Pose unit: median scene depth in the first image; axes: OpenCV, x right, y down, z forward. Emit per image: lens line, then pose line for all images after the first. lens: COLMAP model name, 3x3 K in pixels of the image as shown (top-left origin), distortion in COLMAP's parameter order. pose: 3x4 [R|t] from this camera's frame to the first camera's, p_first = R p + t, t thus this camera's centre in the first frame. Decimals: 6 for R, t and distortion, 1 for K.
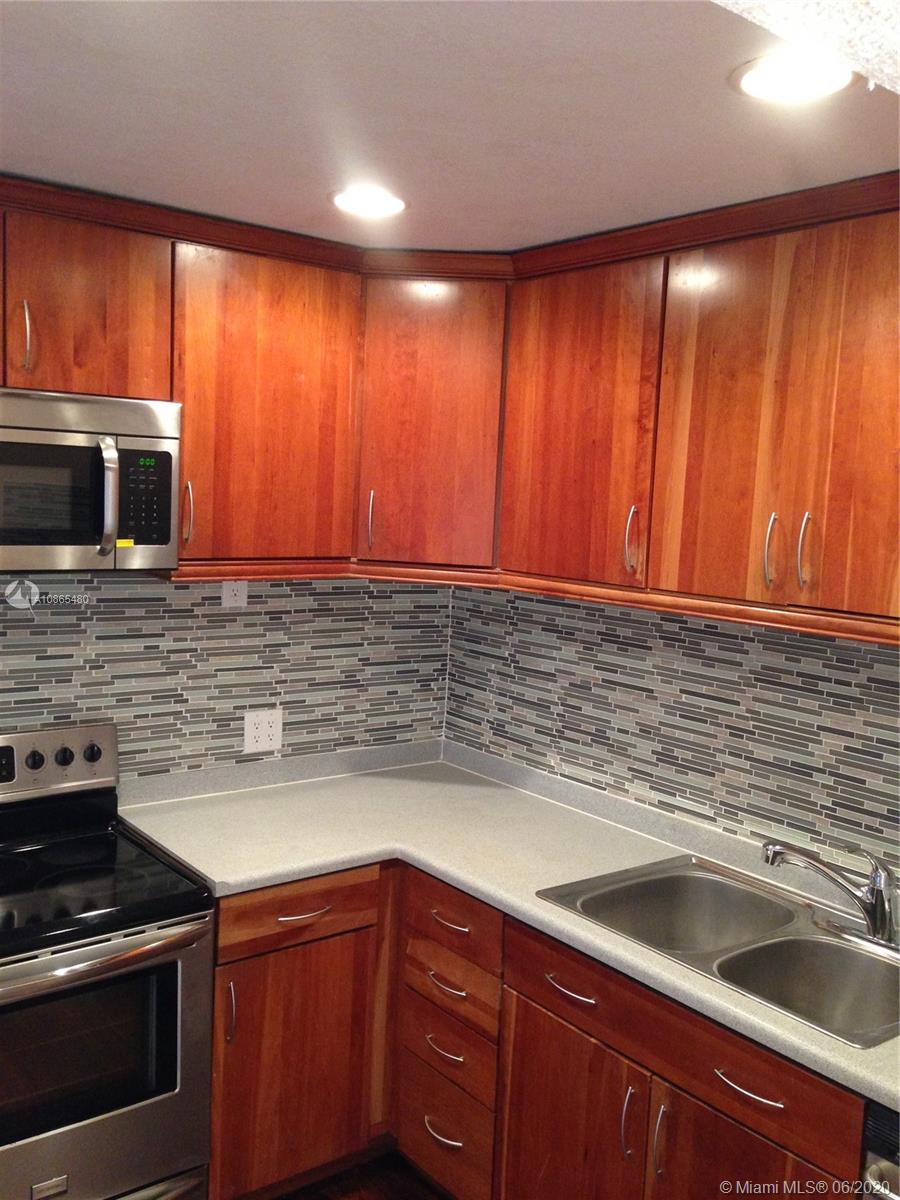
lens RADIAL K [[1108.5, 0, 444.2], [0, 1108.5, 611.9], [0, 0, 1]] dist [0.061614, 0.000000]
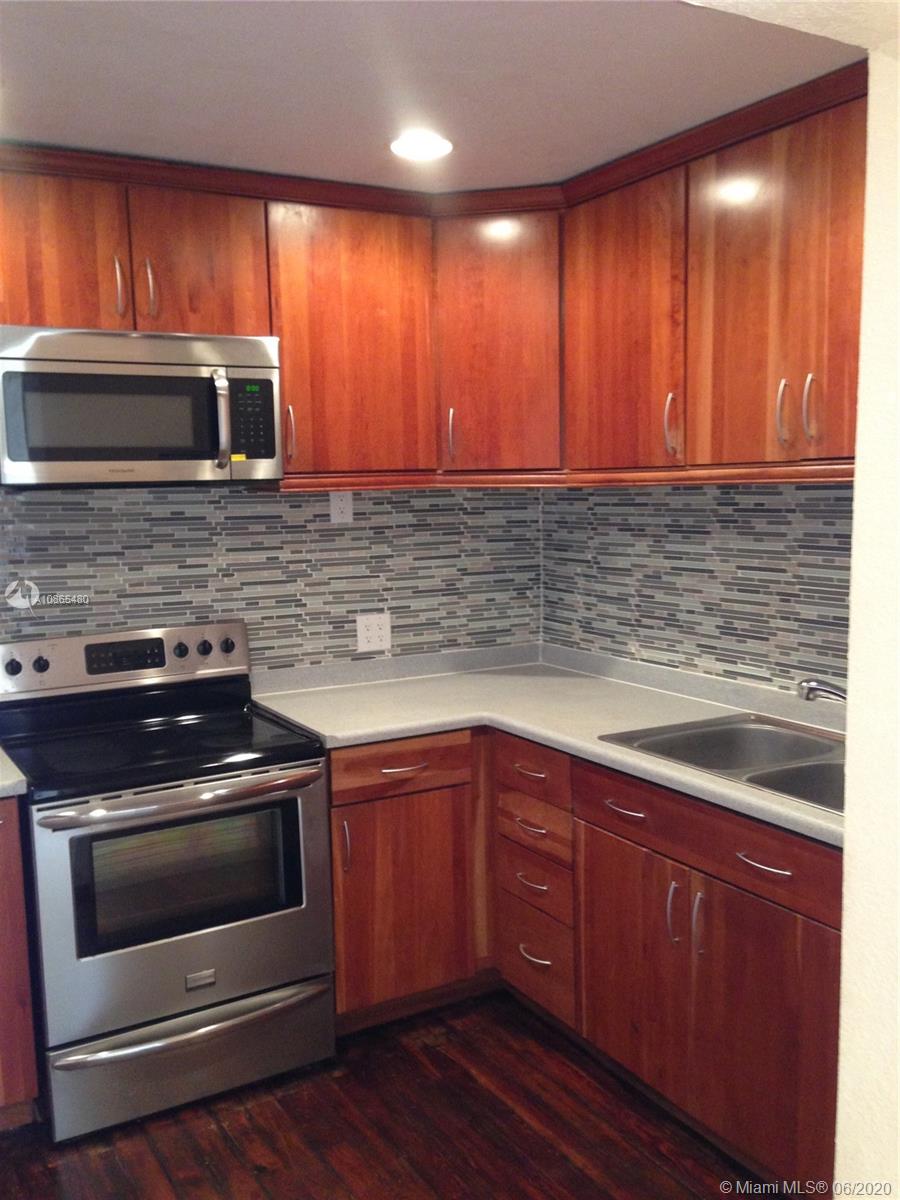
lens RADIAL K [[1108.5, 0, 442.0], [0, 1108.5, 612.2], [0, 0, 1]] dist [0.061614, 0.000000]
pose [[0.987392, -0.049857, -0.150236, 0.091952], [0.050789, 0.998707, 0.002368, 0.102261], [0.149923, -0.009968, 0.988647, -0.137562]]
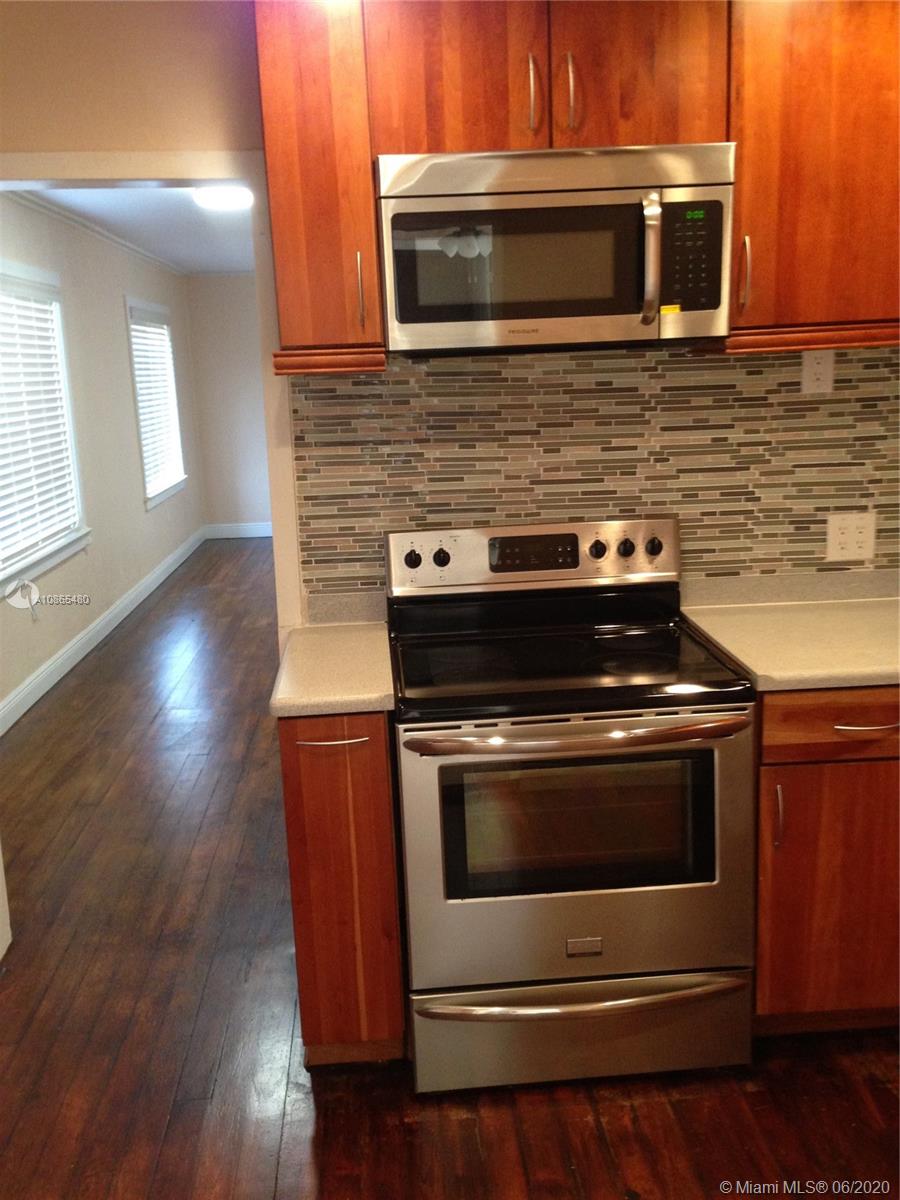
lens RADIAL K [[1108.5, 0, 448.4], [0, 1108.5, 609.9], [0, 0, 1]] dist [0.061614, 0.000000]
pose [[0.826802, 0.045053, -0.560686, 0.086775], [0.013280, 0.994946, 0.099530, 0.084528], [0.562337, -0.089738, 0.822025, 0.095032]]
